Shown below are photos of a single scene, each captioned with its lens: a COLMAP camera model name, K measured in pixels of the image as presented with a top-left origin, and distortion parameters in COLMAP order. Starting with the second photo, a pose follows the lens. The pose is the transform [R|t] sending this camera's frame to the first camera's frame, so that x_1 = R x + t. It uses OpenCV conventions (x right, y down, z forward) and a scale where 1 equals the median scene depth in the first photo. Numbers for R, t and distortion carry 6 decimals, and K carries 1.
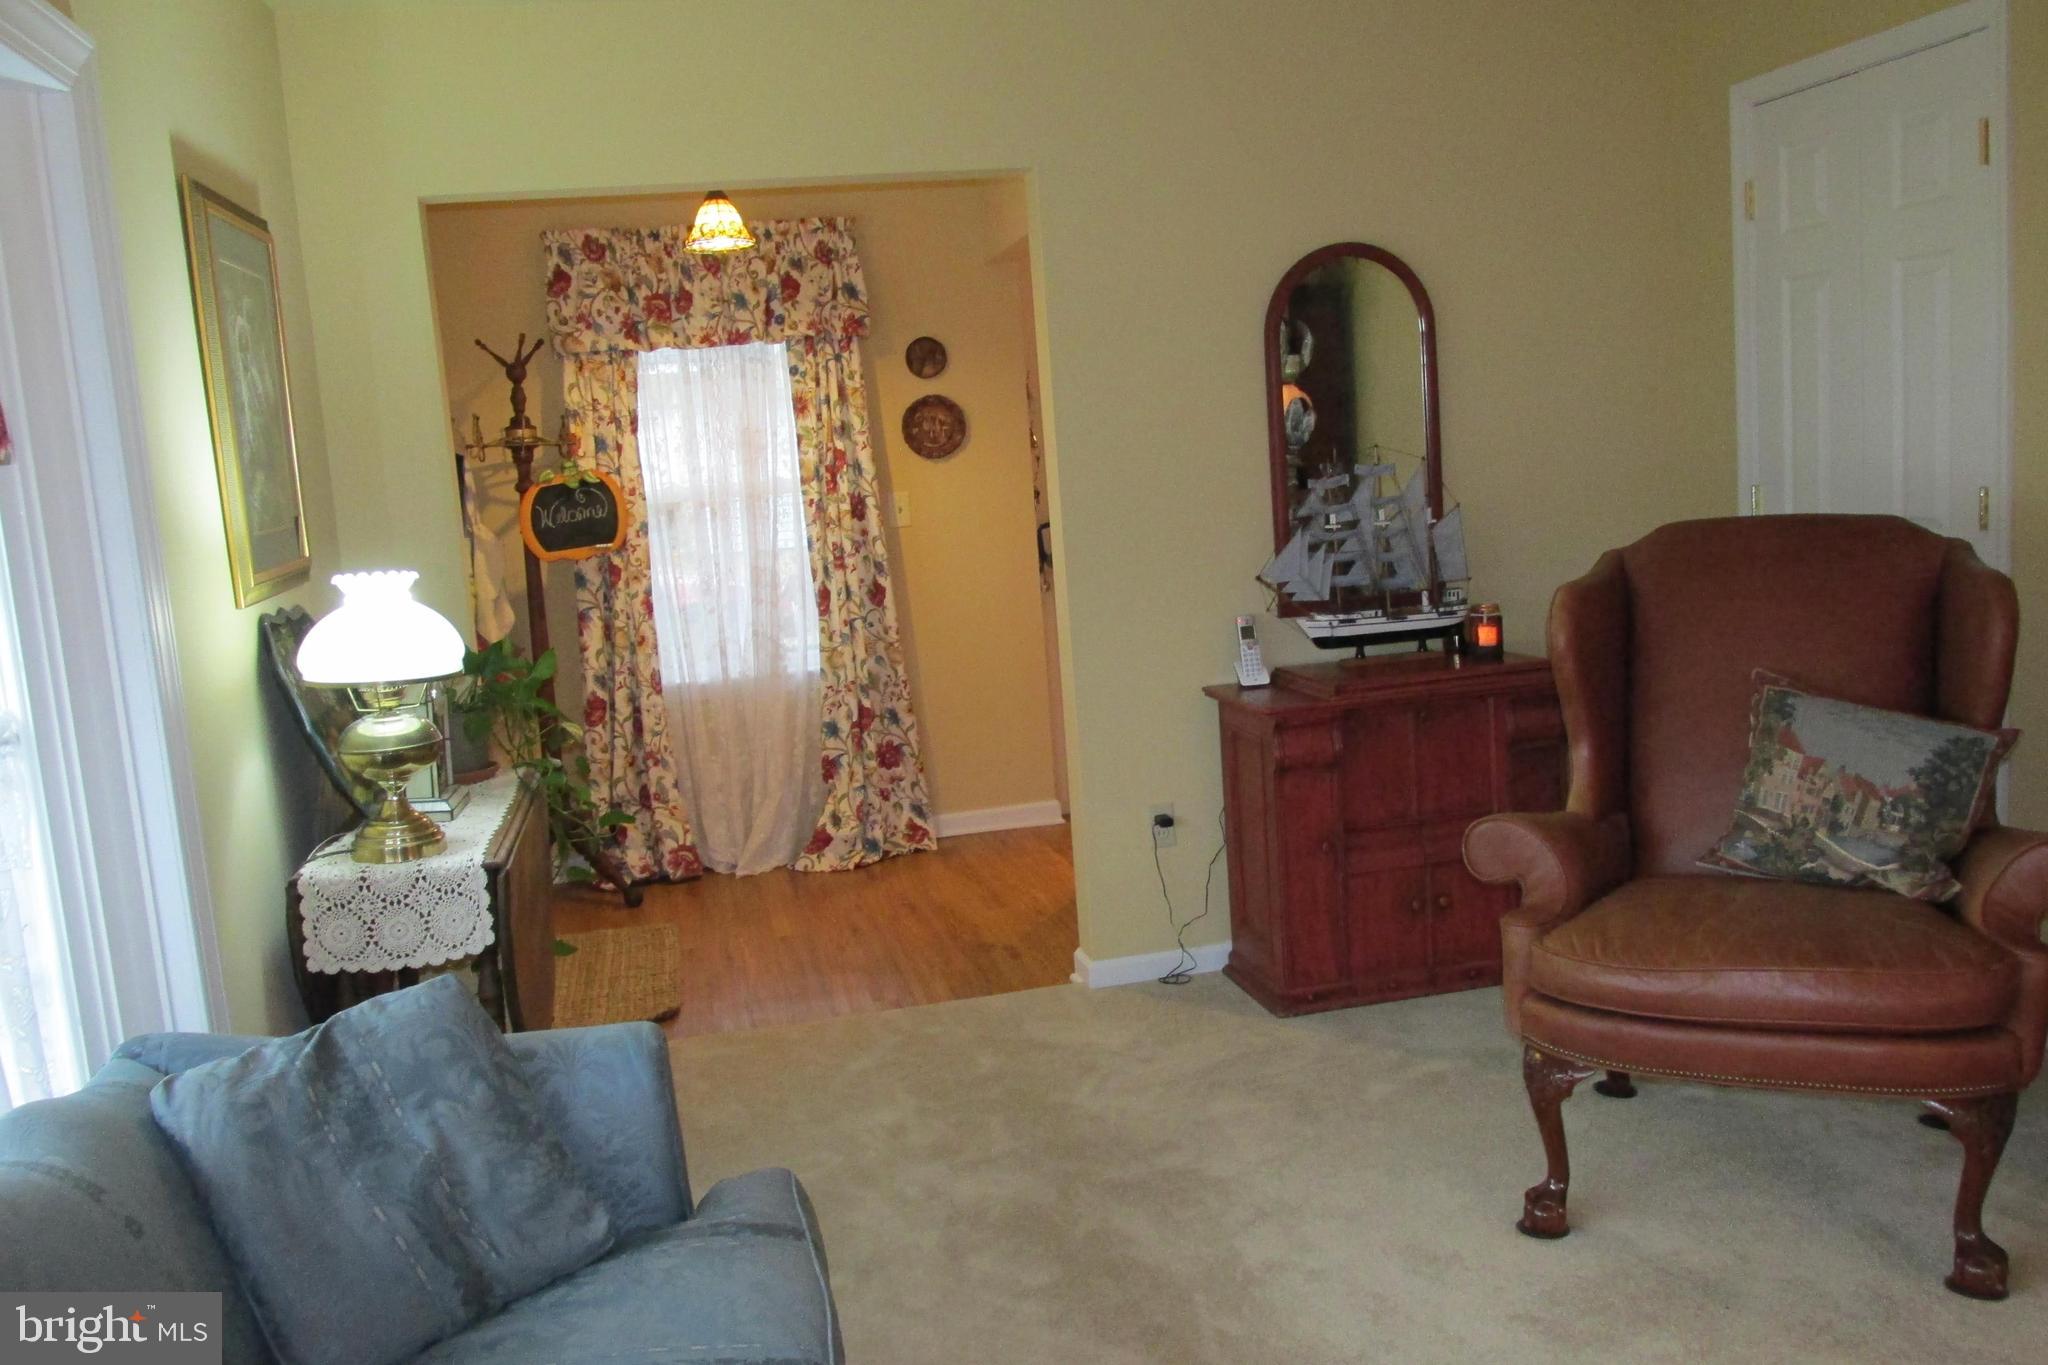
lens RADIAL K [[1696.4, 0, 1027.1], [0, 1696.4, 693.6], [0, 0, 1]] dist [-0.039768, 0.009224]
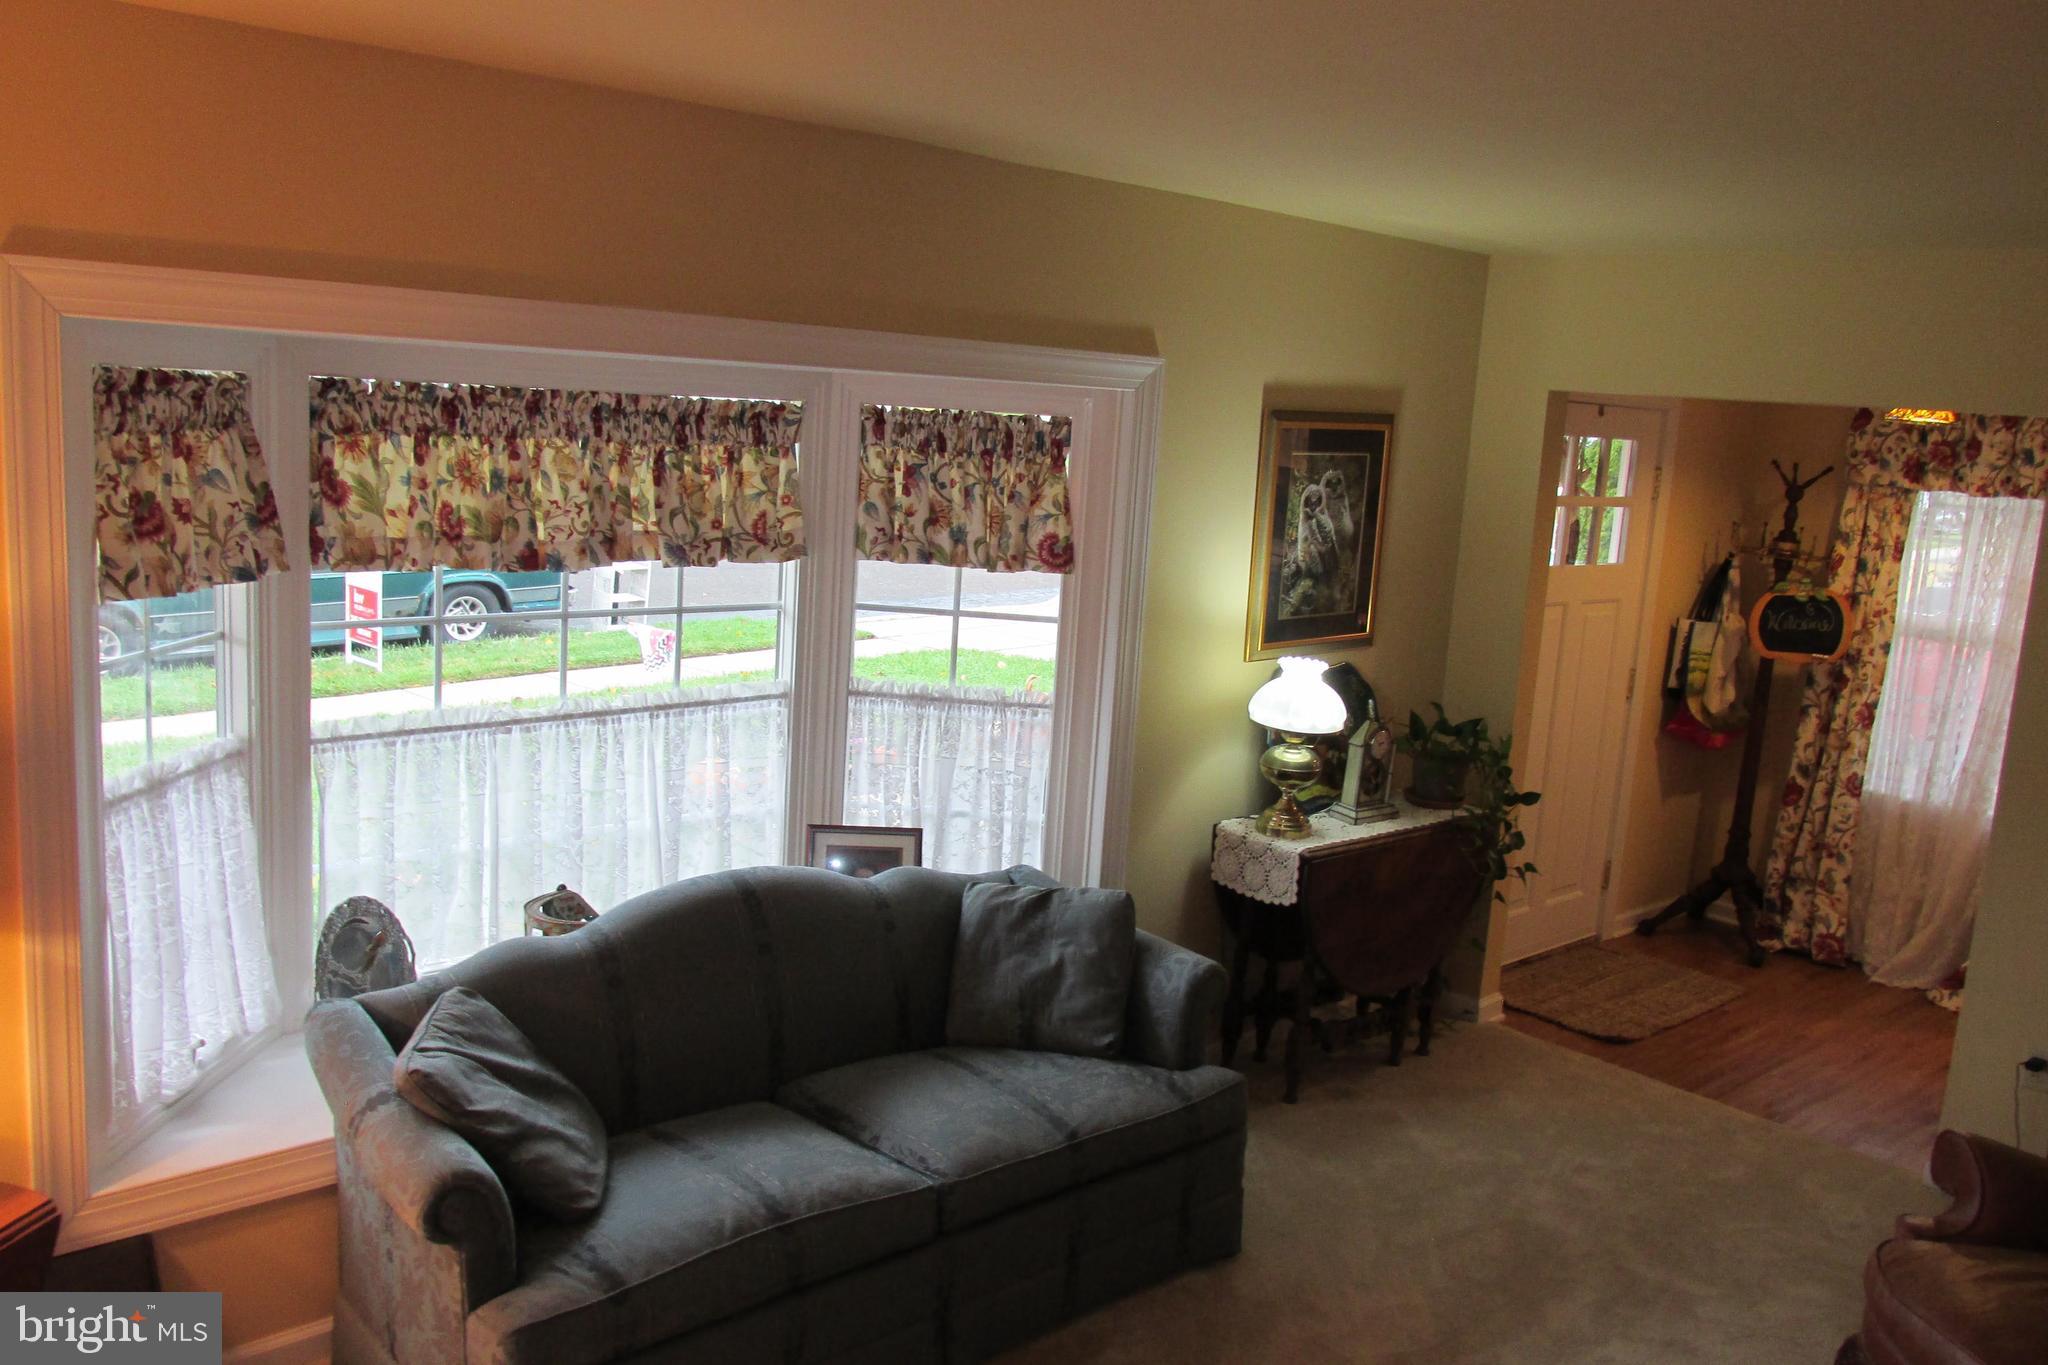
lens RADIAL K [[1696.4, 0, 1027.1], [0, 1696.4, 693.6], [0, 0, 1]] dist [-0.039768, 0.009224]
pose [[0.500928, 0.255650, -0.826870, 0.407501], [-0.228906, 0.960493, 0.158290, -0.116565], [0.834670, 0.109984, 0.539657, -0.043096]]
